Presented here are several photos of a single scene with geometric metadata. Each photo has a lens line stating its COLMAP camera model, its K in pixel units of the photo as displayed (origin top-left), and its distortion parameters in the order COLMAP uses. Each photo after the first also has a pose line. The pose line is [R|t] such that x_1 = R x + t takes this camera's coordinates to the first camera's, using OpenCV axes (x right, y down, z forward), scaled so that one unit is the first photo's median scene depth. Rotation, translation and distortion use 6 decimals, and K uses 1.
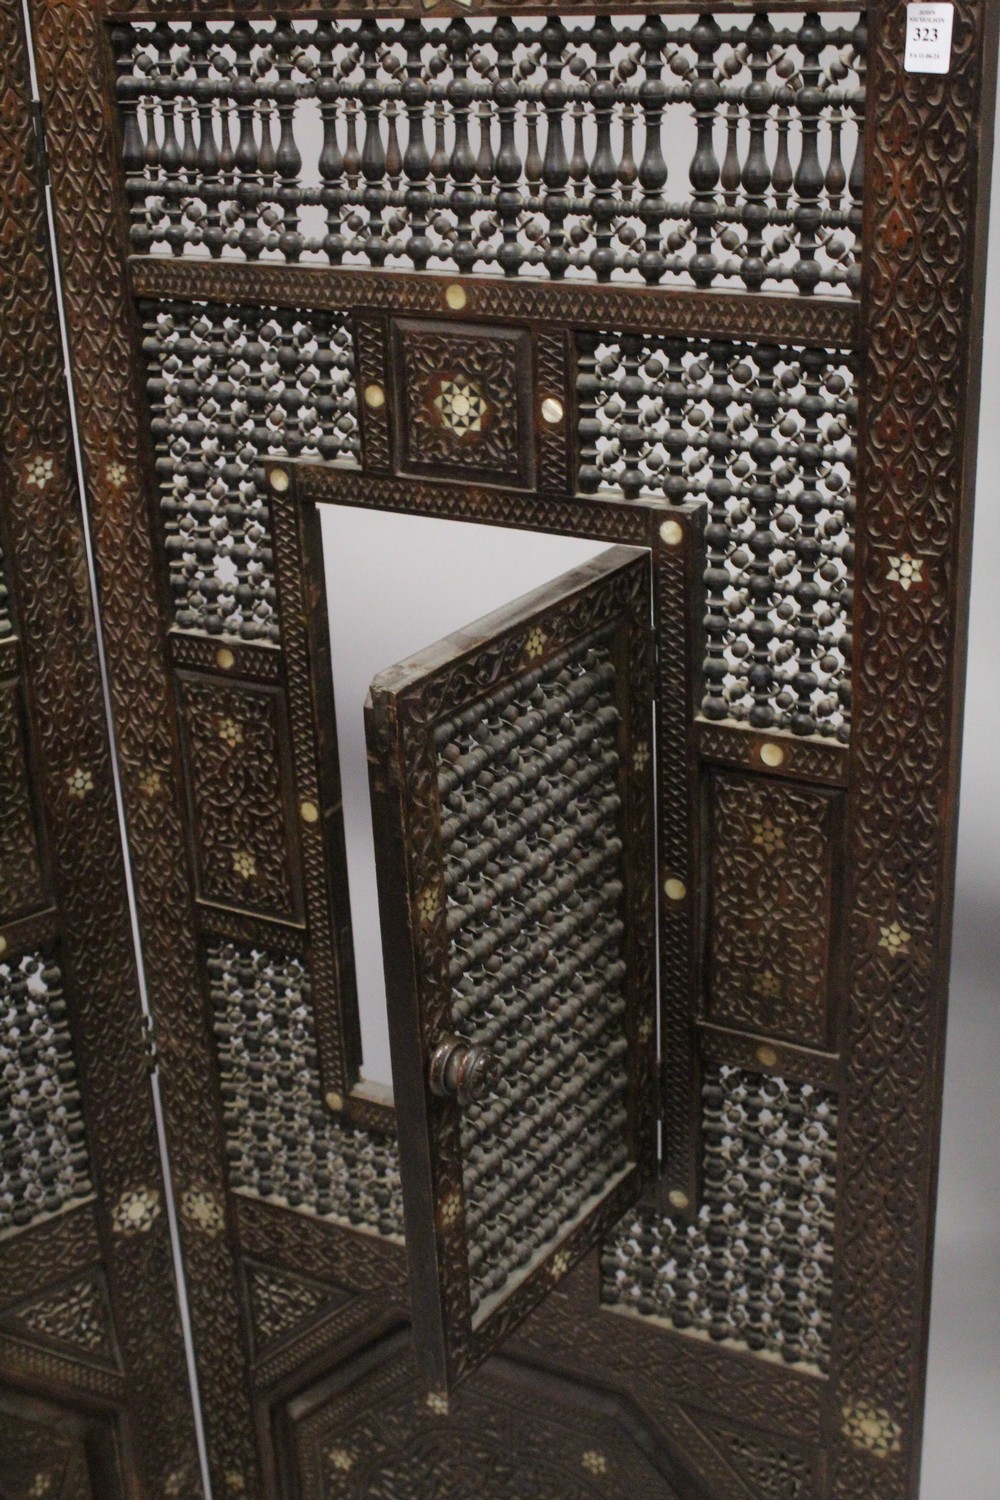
lens RADIAL K [[2005.1, 0, 478.5], [0, 2005.1, 766.9], [0, 0, 1]] dist [-0.071449, 0.147333]
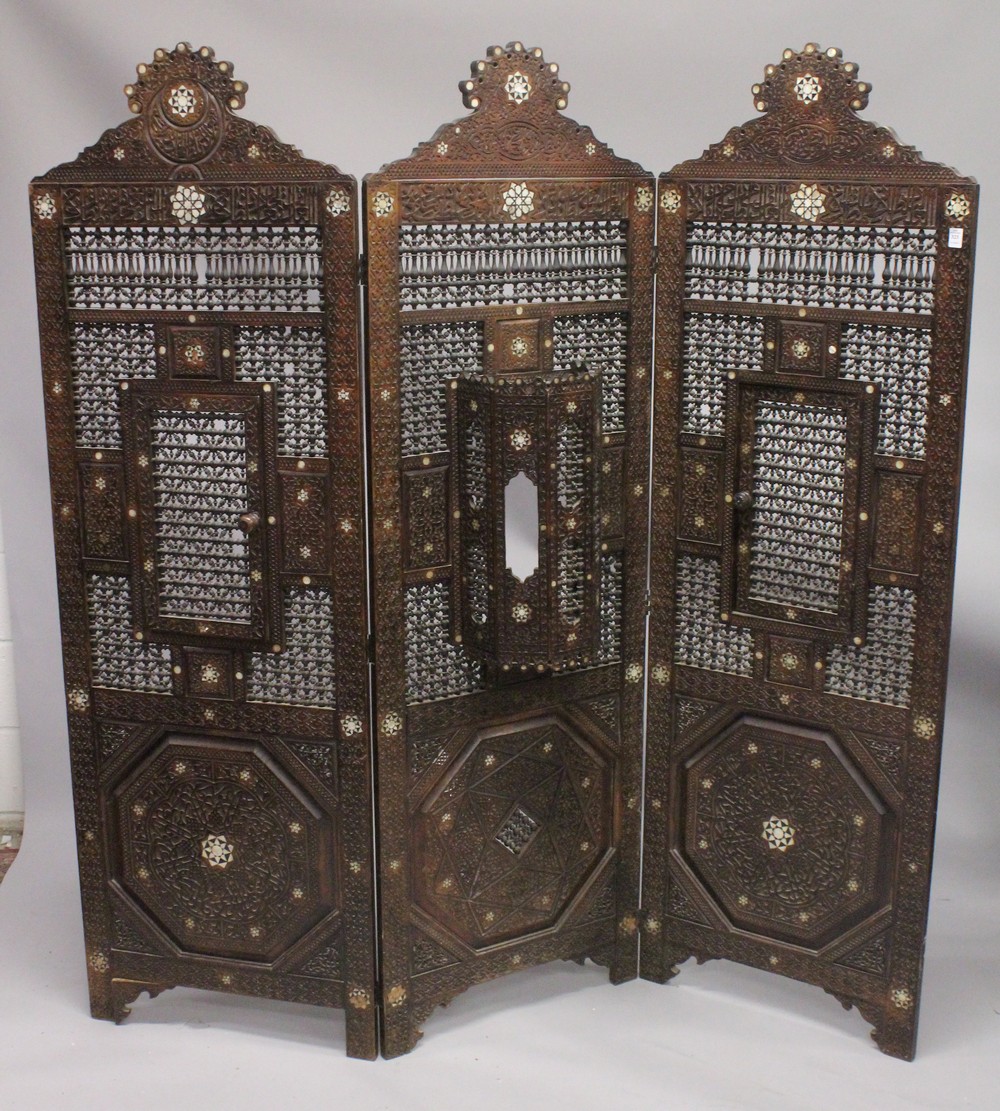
lens RADIAL K [[1629.7, 0, 475.2], [0, 1629.7, 612.0], [0, 0, 1]] dist [-0.150785, 0.241089]
pose [[0.993240, 0.064596, -0.096450, -0.222538], [-0.076386, 0.989335, -0.124025, 0.522231], [0.087410, 0.130554, 0.987580, -1.322682]]
